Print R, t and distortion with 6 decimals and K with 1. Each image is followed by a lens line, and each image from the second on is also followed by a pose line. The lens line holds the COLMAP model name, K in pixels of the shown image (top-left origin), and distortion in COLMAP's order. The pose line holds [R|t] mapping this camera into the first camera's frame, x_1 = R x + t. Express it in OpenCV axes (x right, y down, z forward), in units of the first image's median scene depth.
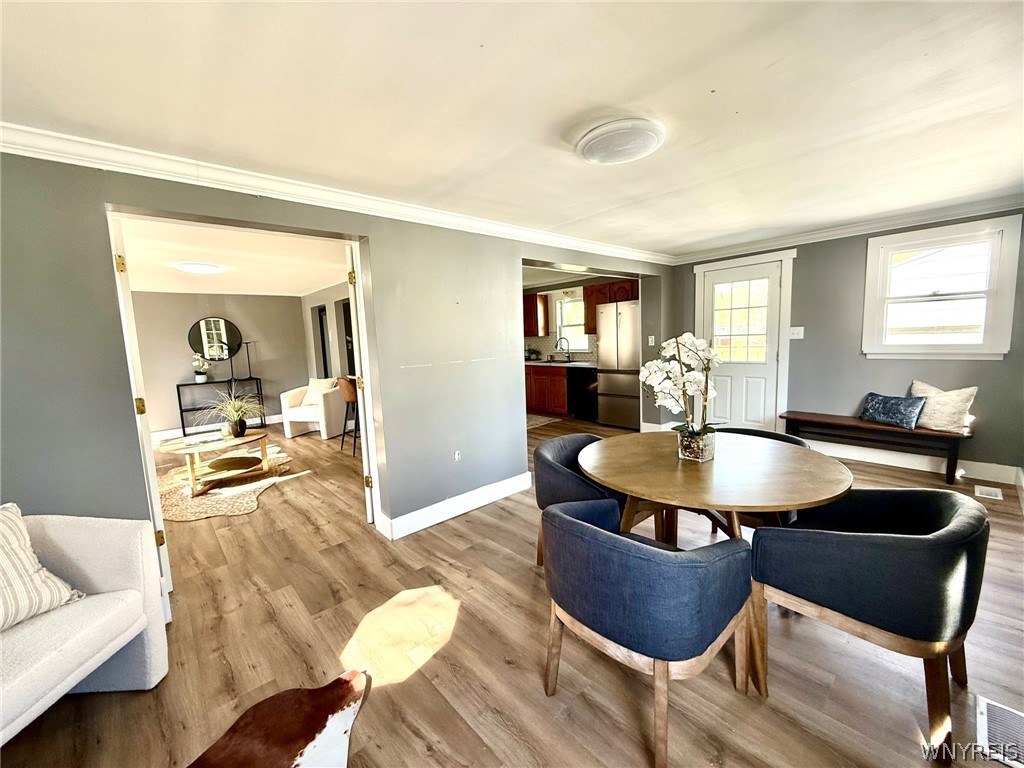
lens RADIAL K [[407.0, 0, 507.4], [0, 407.0, 383.4], [0, 0, 1]] dist [-0.001120, -0.000150]
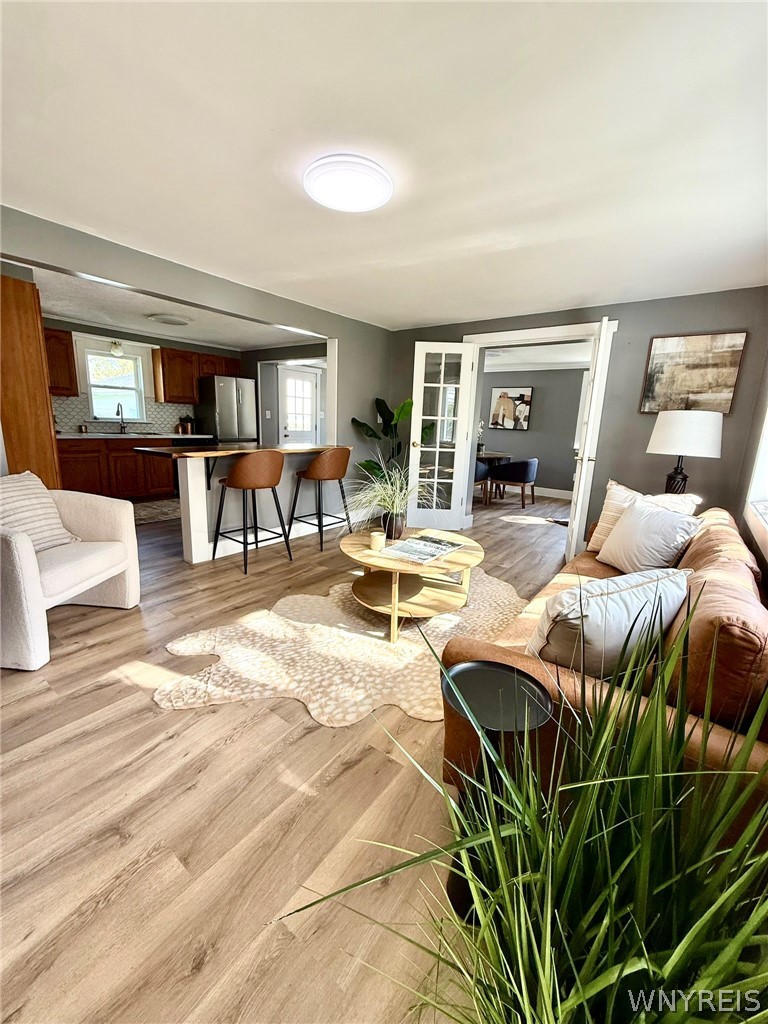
lens RADIAL K [[407.0, 0, 386.6], [0, 407.0, 507.0], [0, 0, 1]] dist [-0.001120, -0.000150]
pose [[-0.207627, -0.171353, 0.963083, -0.895197], [0.079435, 0.978333, 0.191192, -0.029460], [-0.974977, 0.116199, -0.189517, 0.794921]]
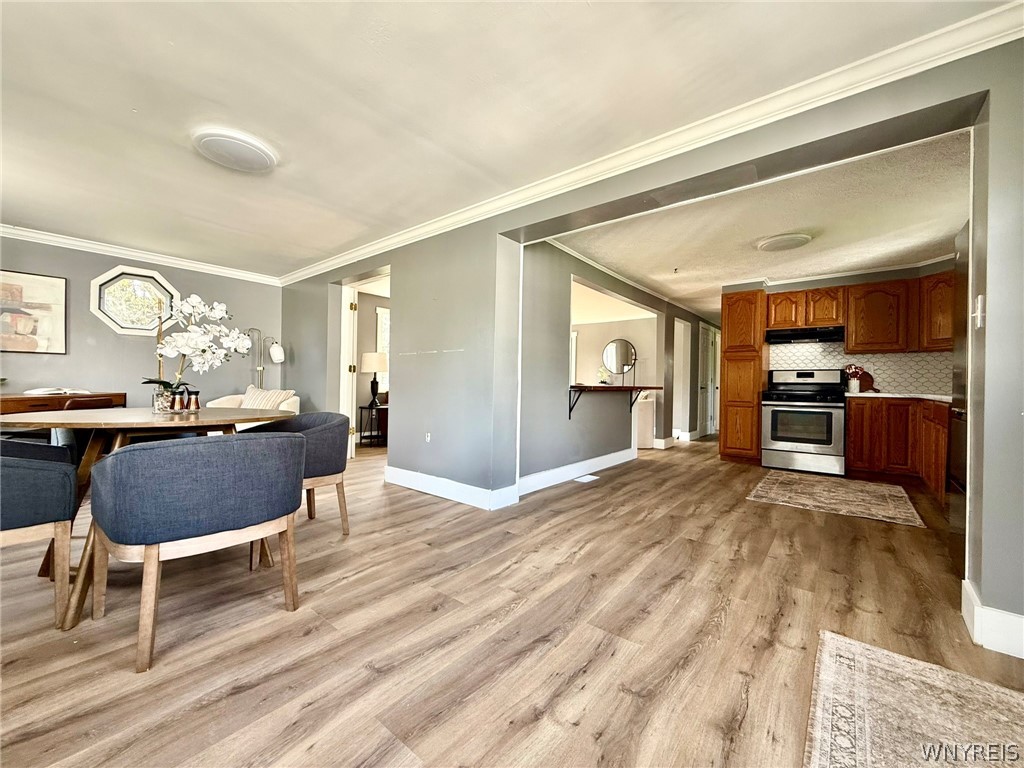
lens RADIAL K [[407.0, 0, 506.3], [0, 407.0, 381.4], [0, 0, 1]] dist [-0.001120, -0.000150]
pose [[0.153573, 0.039966, -0.987329, 0.521346], [-0.134487, 0.990730, 0.019185, -0.011039], [0.978943, 0.129837, 0.157524, 0.536214]]
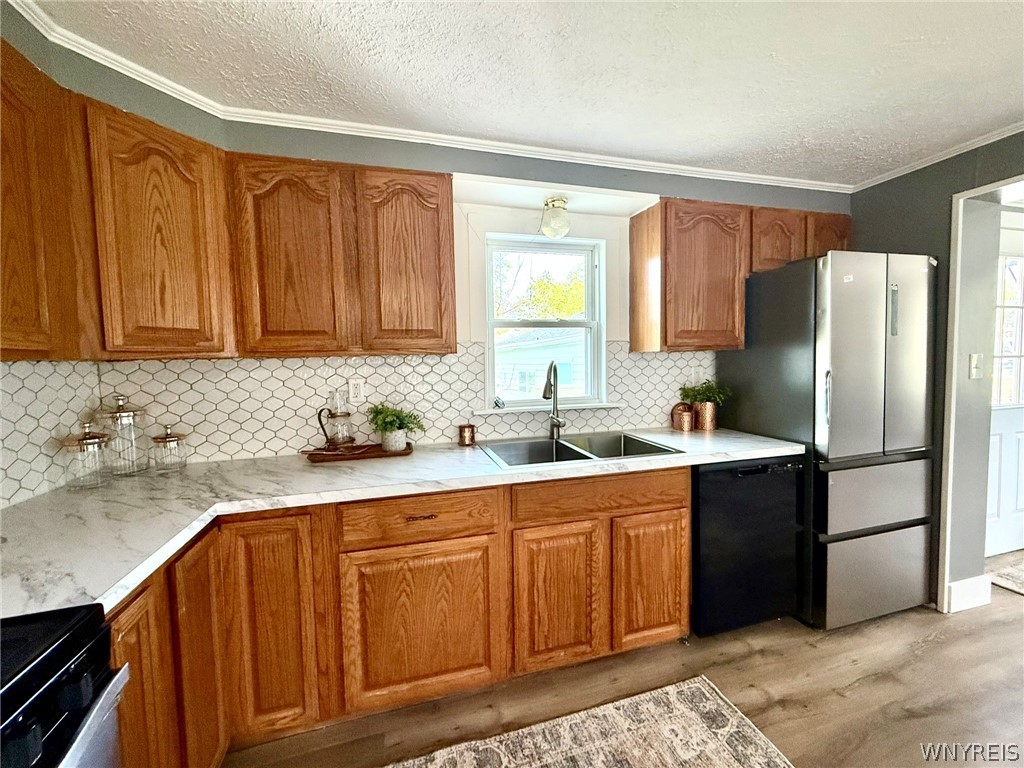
lens RADIAL K [[407.0, 0, 508.8], [0, 407.0, 382.8], [0, 0, 1]] dist [-0.001120, -0.000150]
pose [[0.426037, -0.017317, 0.904540, -0.159718], [0.106956, 0.993769, -0.031351, -0.108077], [-0.898361, 0.110103, 0.425234, 1.075051]]
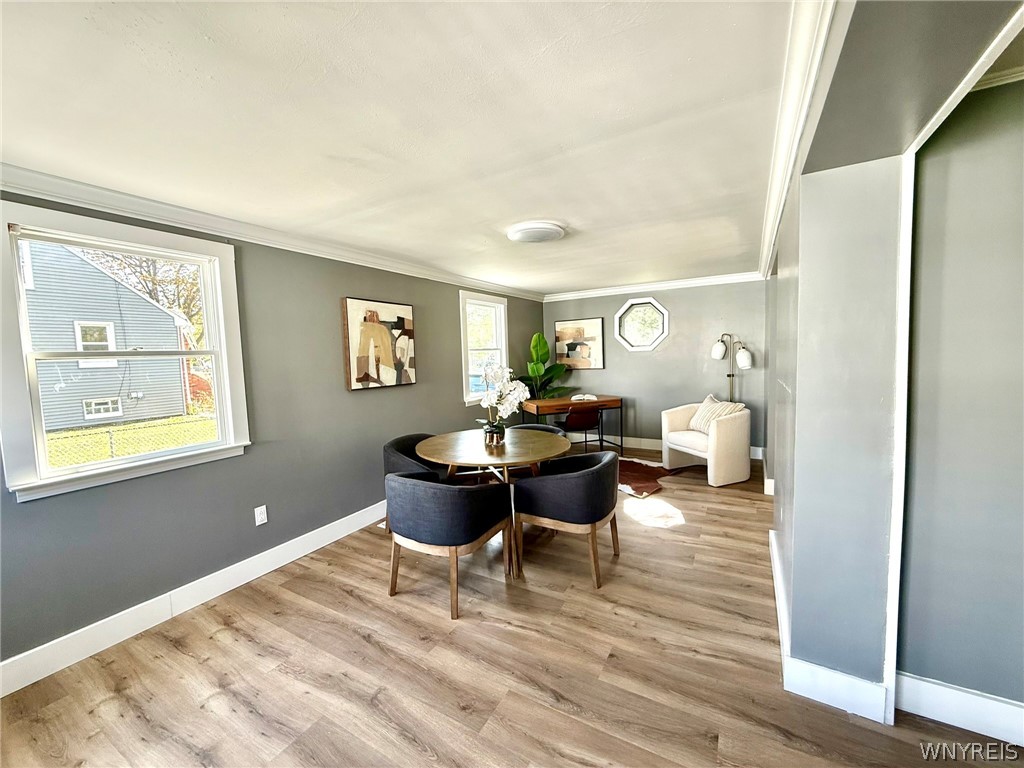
lens RADIAL K [[407.0, 0, 509.4], [0, 407.0, 378.4], [0, 0, 1]] dist [-0.001120, -0.000150]
pose [[-0.945806, 0.090556, -0.311852, 0.280298], [0.035237, 0.983280, 0.178656, -0.106590], [0.322816, 0.157985, -0.933183, 0.779851]]
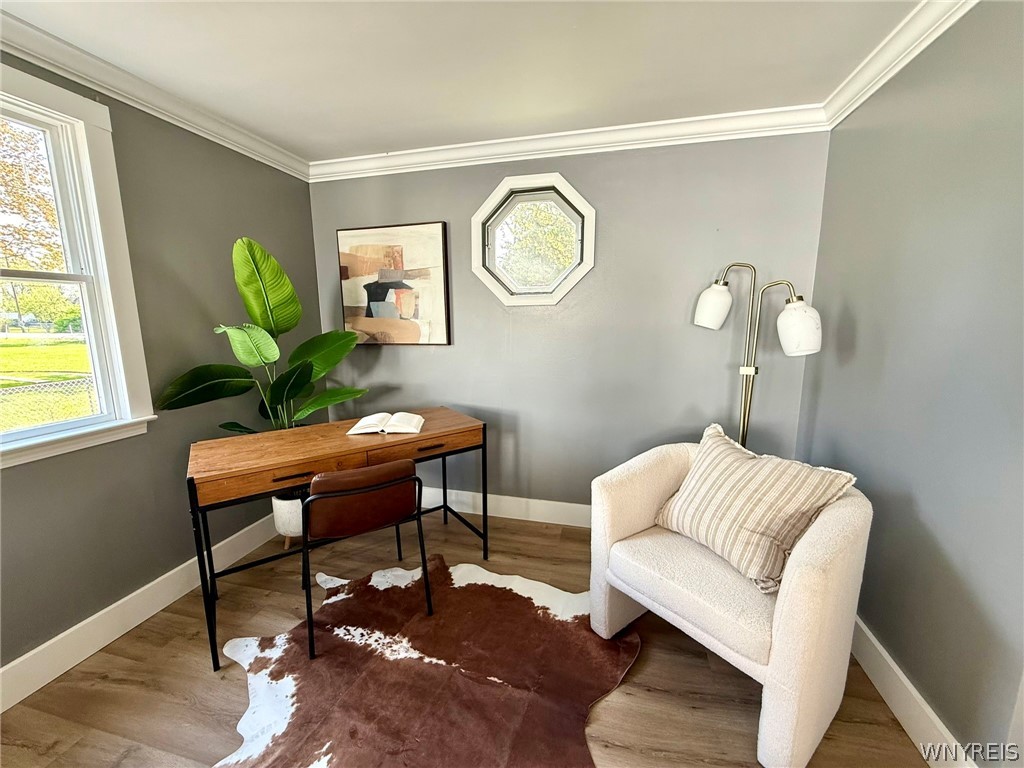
lens RADIAL K [[407.0, 0, 508.8], [0, 407.0, 386.2], [0, 0, 1]] dist [-0.001120, -0.000150]
pose [[-0.821496, 0.139387, -0.552915, -0.053020], [-0.024690, 0.960058, 0.278708, -0.024993], [0.569679, 0.242609, -0.785243, 0.315468]]
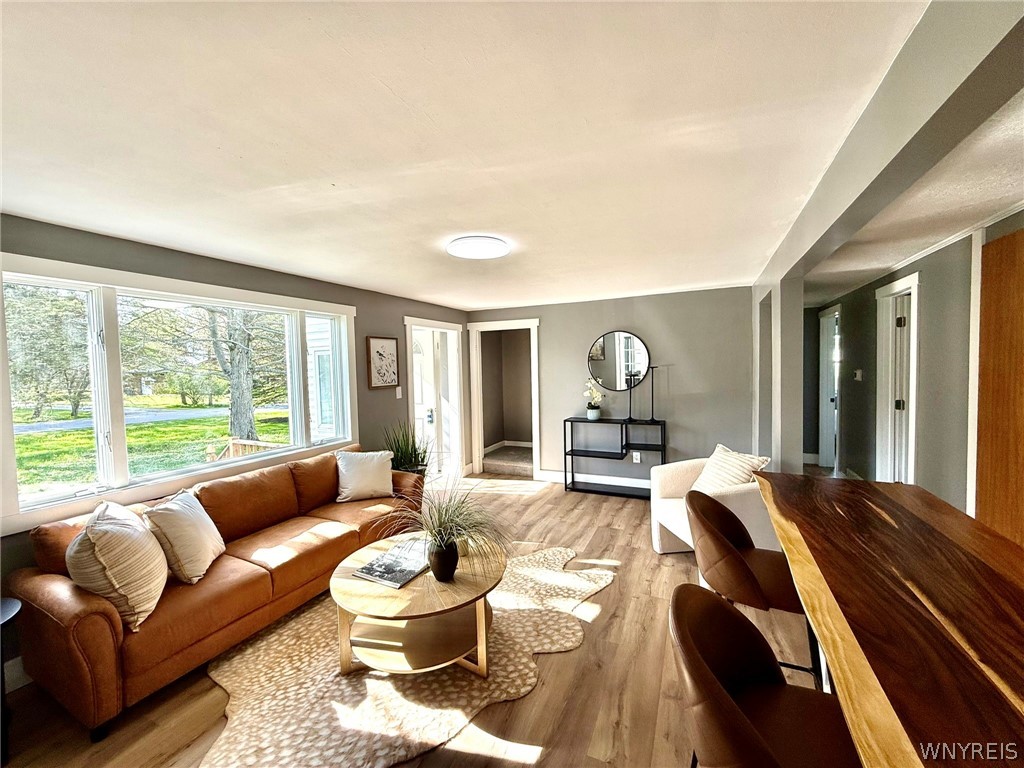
lens RADIAL K [[407.0, 0, 508.3], [0, 407.0, 373.3], [0, 0, 1]] dist [-0.001120, -0.000150]
pose [[0.394290, 0.044651, -0.917901, -0.140593], [-0.096267, 0.995331, 0.007066, -0.083877], [0.913930, 0.085577, 0.396747, 0.605694]]
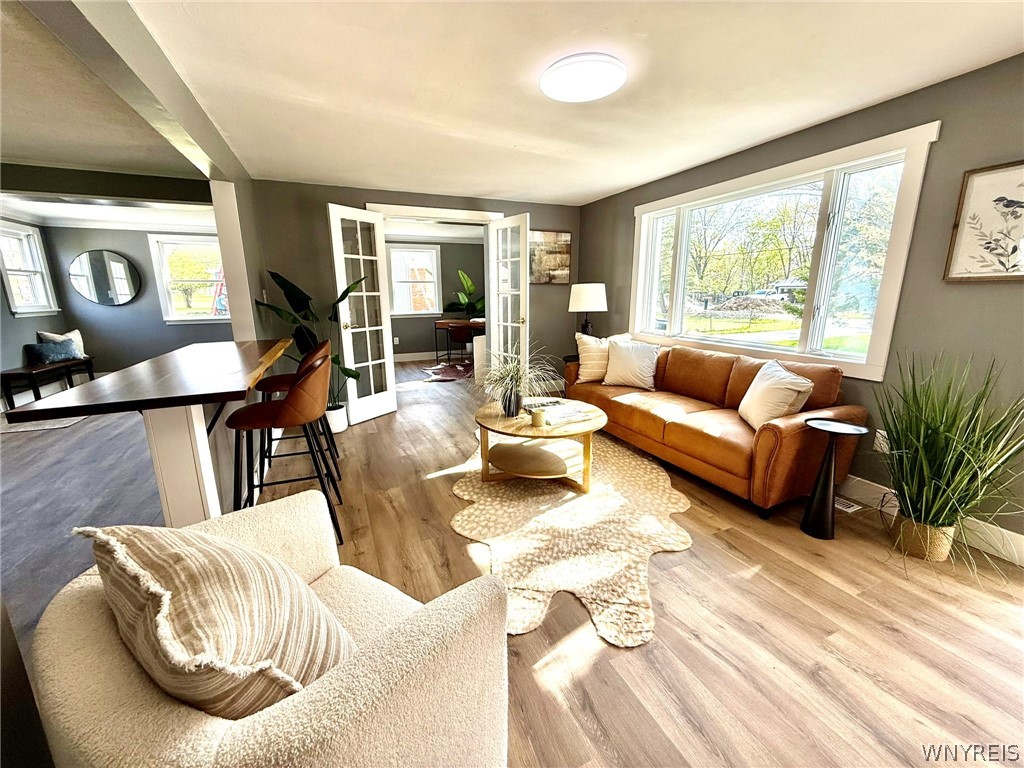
lens RADIAL K [[407.0, 0, 507.3], [0, 407.0, 382.4], [0, 0, 1]] dist [-0.001120, -0.000150]
pose [[-0.950660, -0.020905, 0.309529, -0.602664], [0.079130, 0.948387, 0.307084, -0.086624], [-0.299973, 0.316425, -0.899940, 1.114359]]
